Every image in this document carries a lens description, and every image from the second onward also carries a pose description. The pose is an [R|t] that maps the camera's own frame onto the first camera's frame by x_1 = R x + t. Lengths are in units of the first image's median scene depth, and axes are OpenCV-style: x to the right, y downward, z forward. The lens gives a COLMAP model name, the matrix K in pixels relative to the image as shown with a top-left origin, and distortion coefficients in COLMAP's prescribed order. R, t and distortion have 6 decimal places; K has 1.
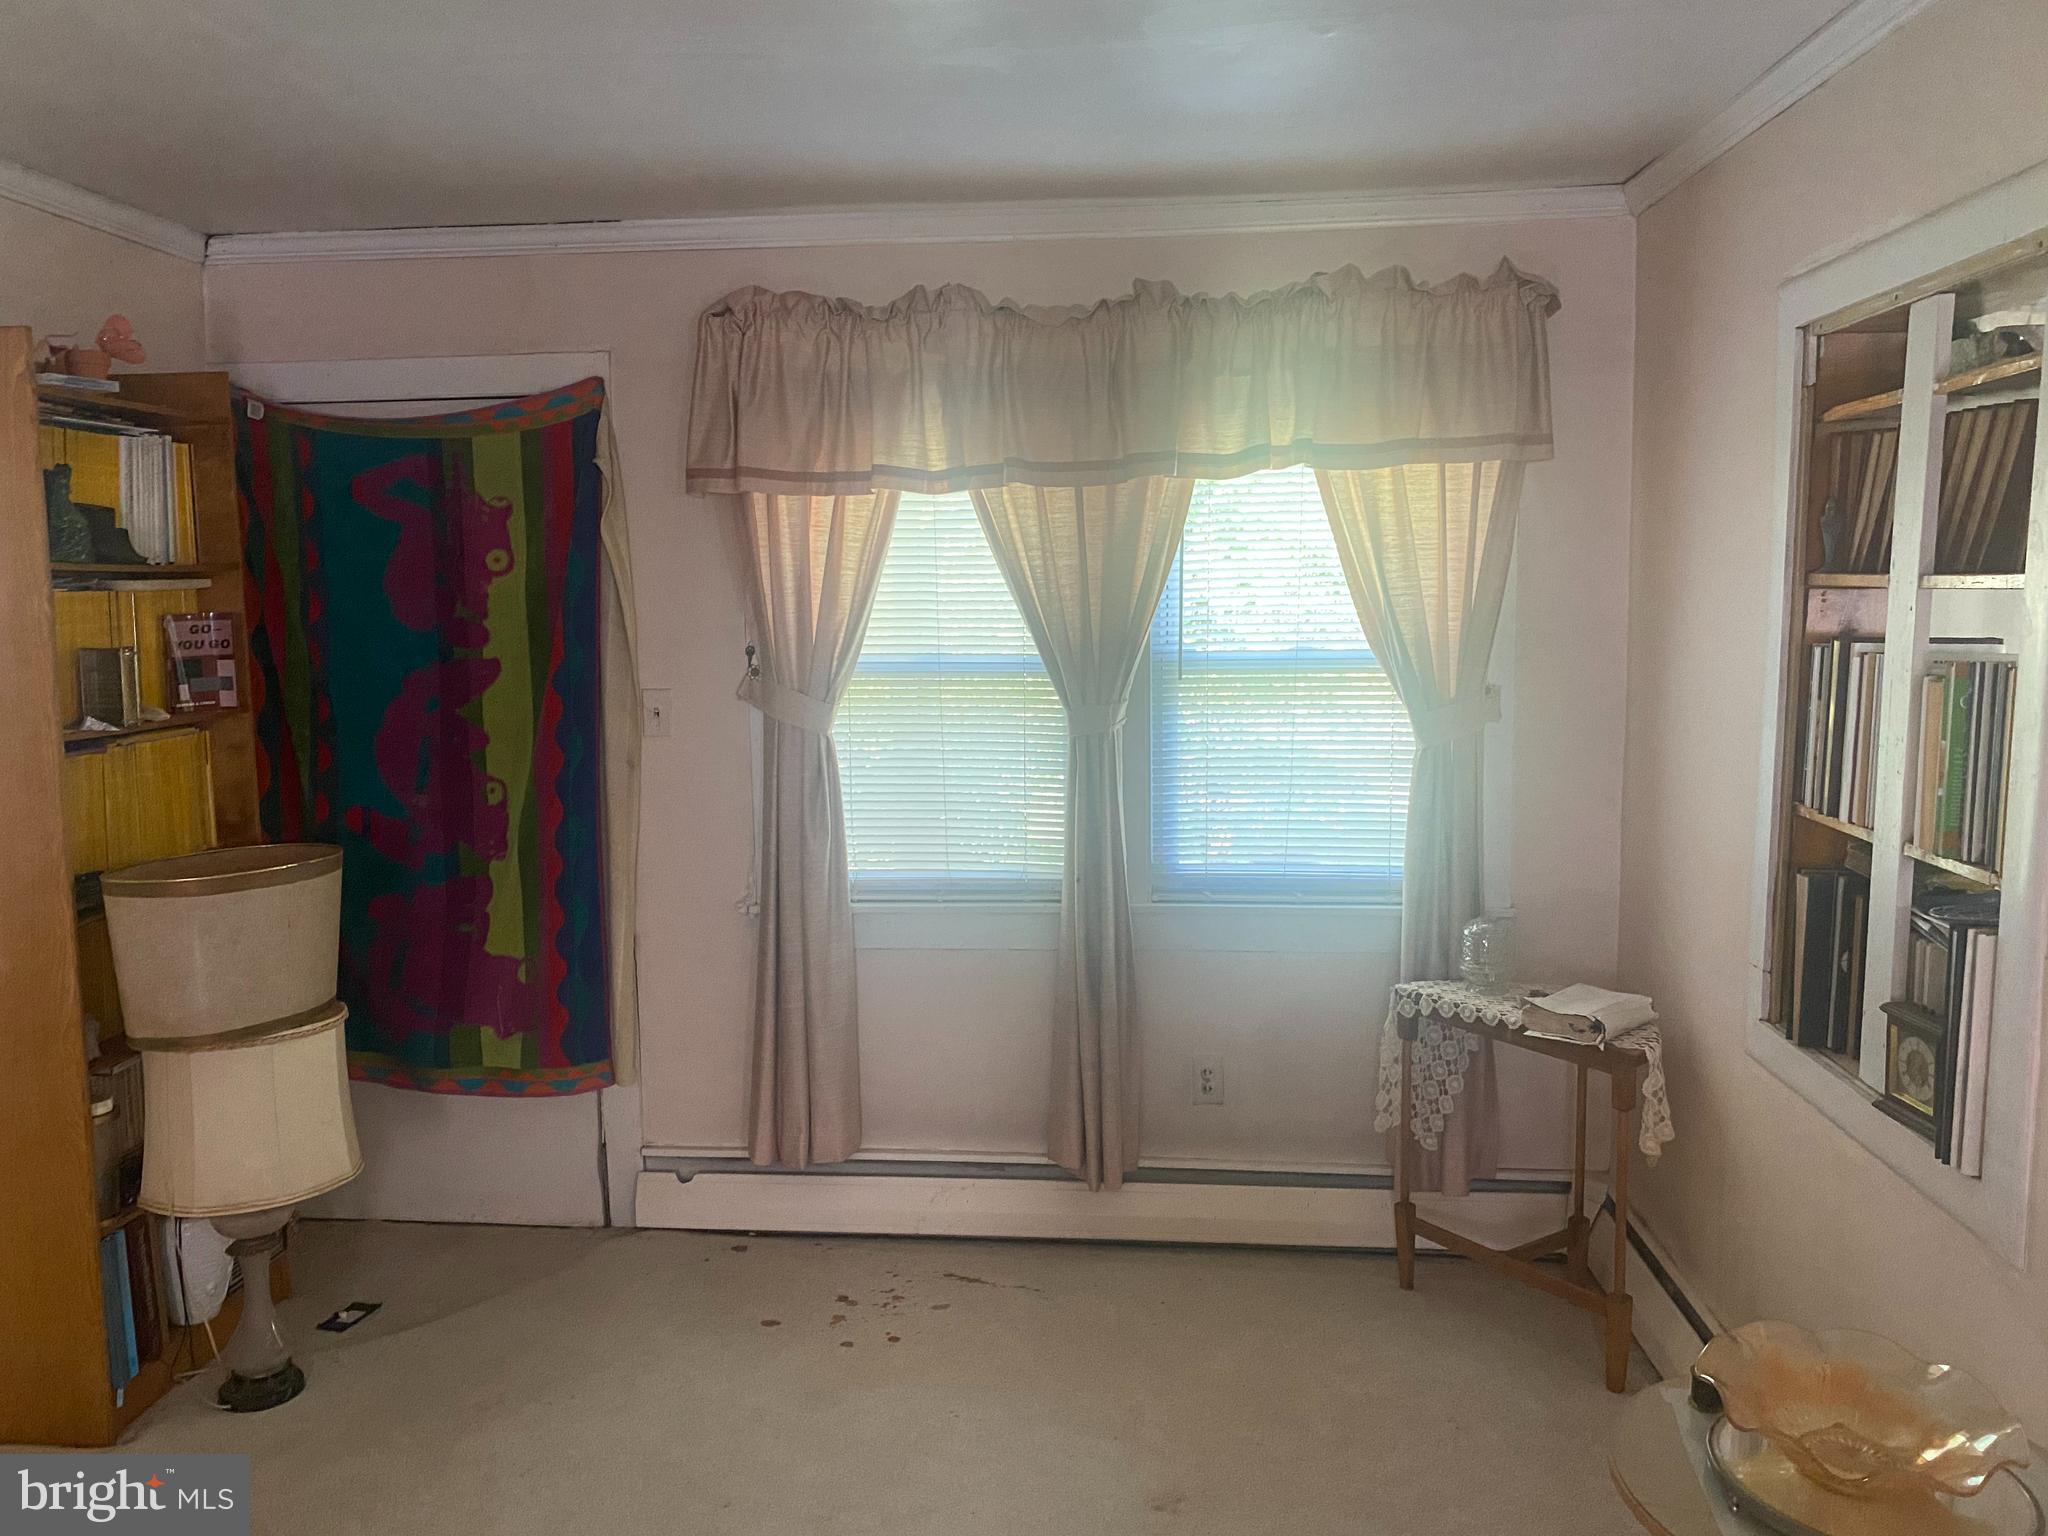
lens RADIAL K [[1547.1, 0, 1021.2], [0, 1547.1, 768.1], [0, 0, 1]] dist [0.031681, -0.025891]
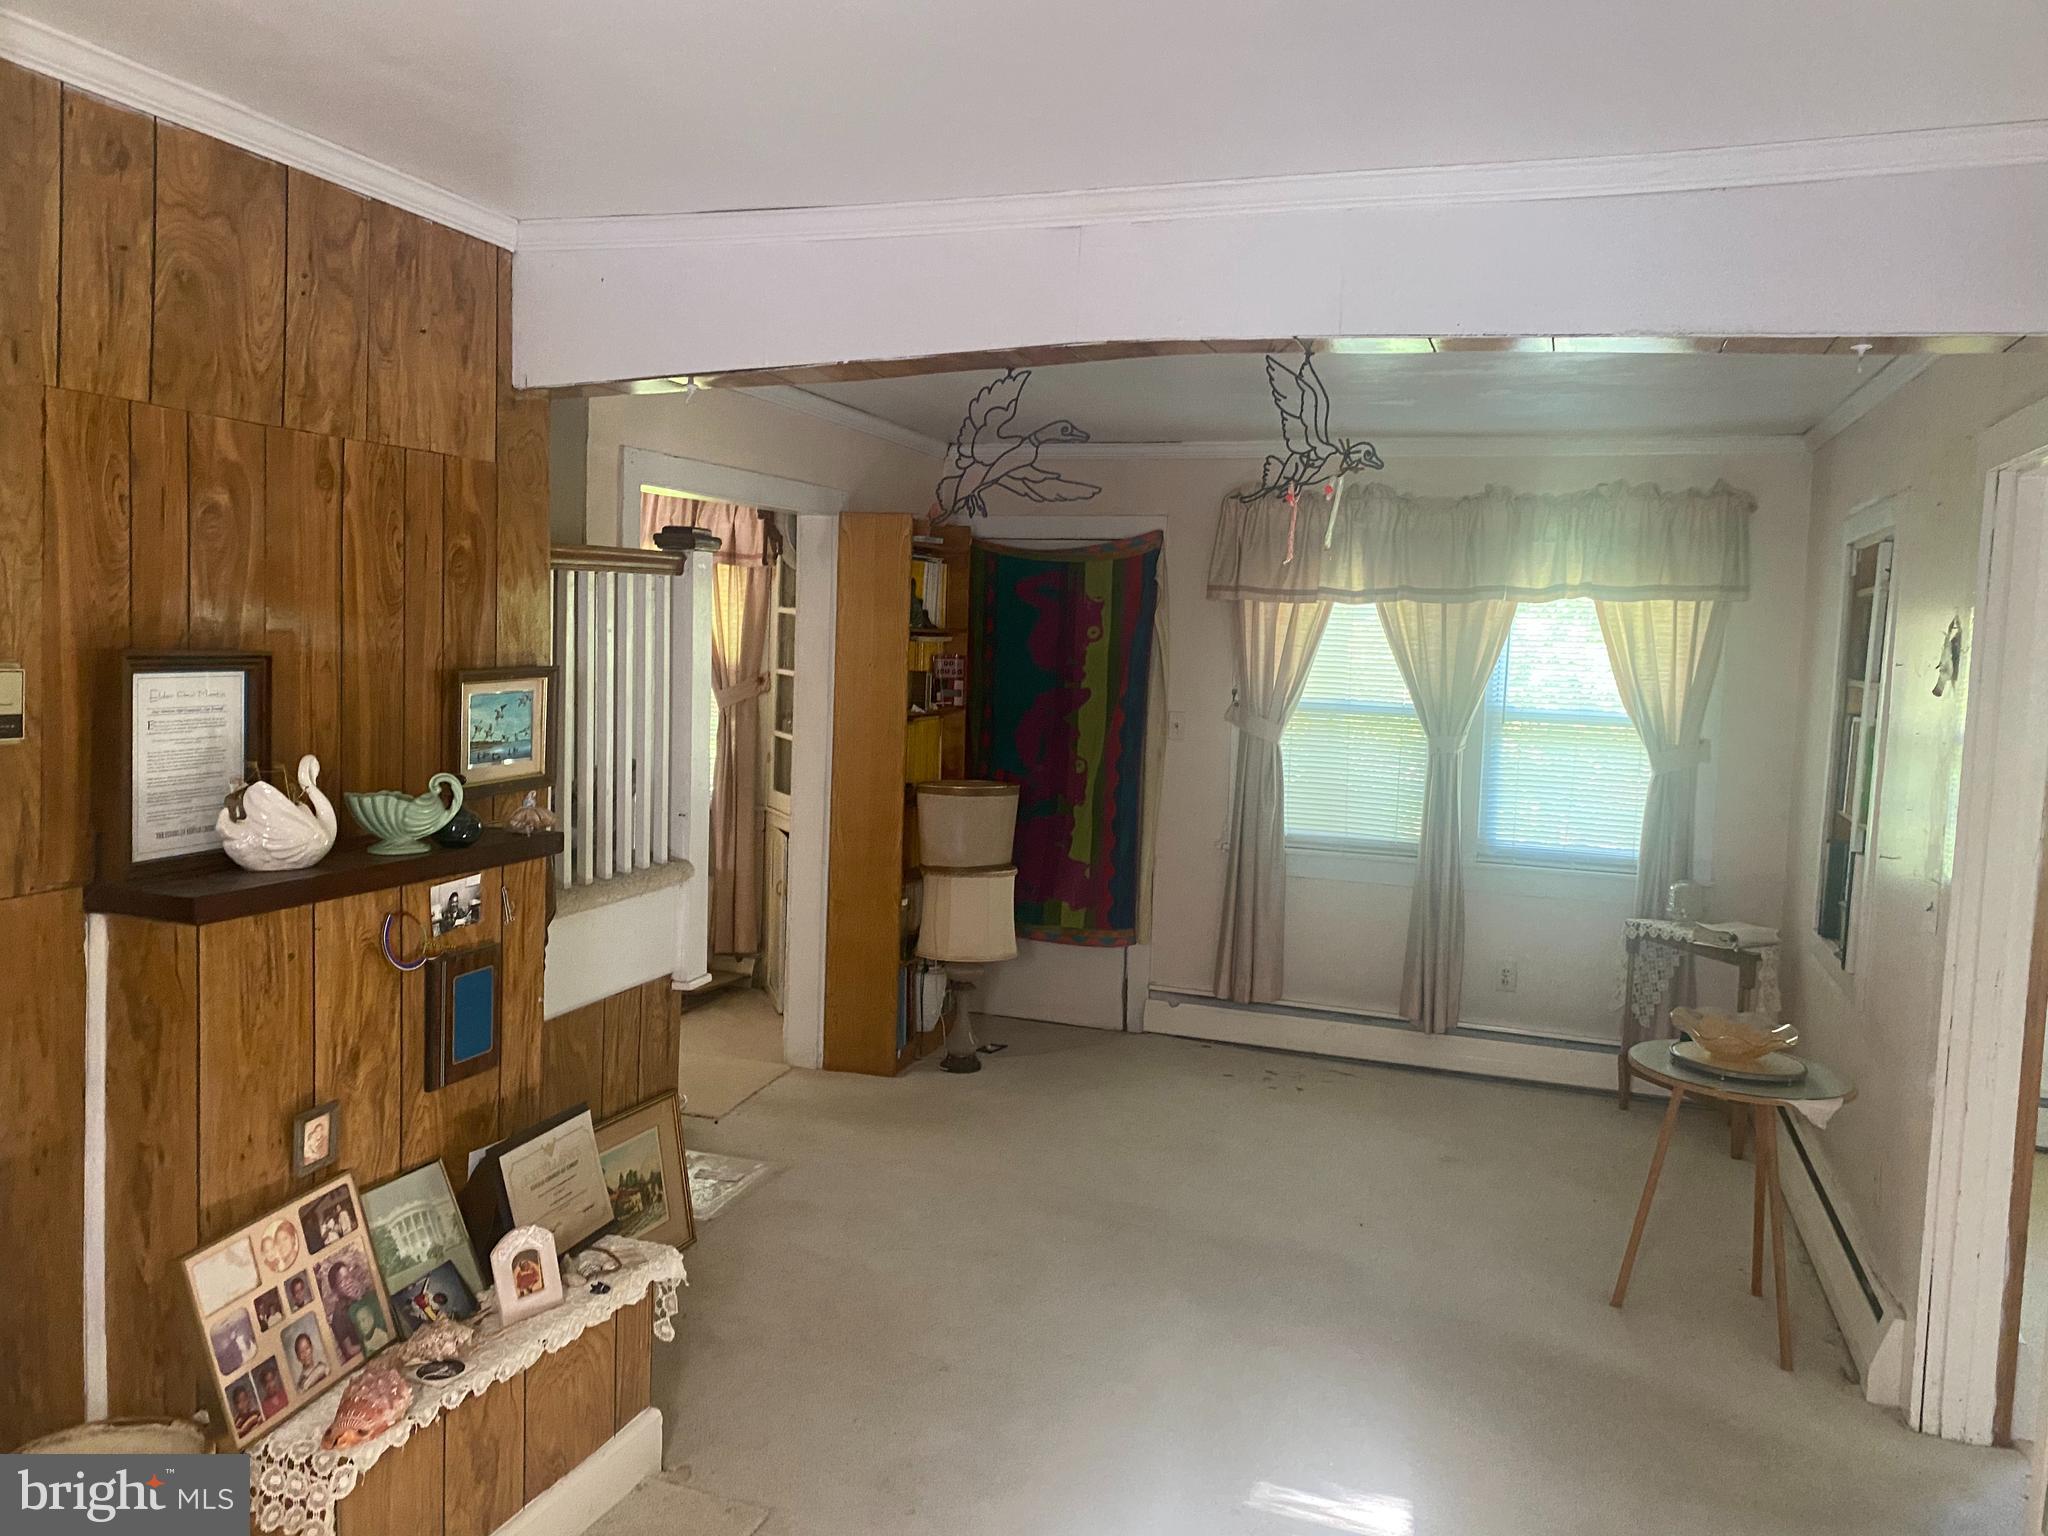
lens RADIAL K [[1547.1, 0, 1021.4], [0, 1547.1, 736.2], [0, 0, 1]] dist [0.031681, -0.025891]
pose [[0.965849, 0.063411, -0.251228, 0.026829], [-0.078293, 0.995692, -0.049681, 0.077915], [0.246996, 0.067653, 0.966652, -0.717084]]
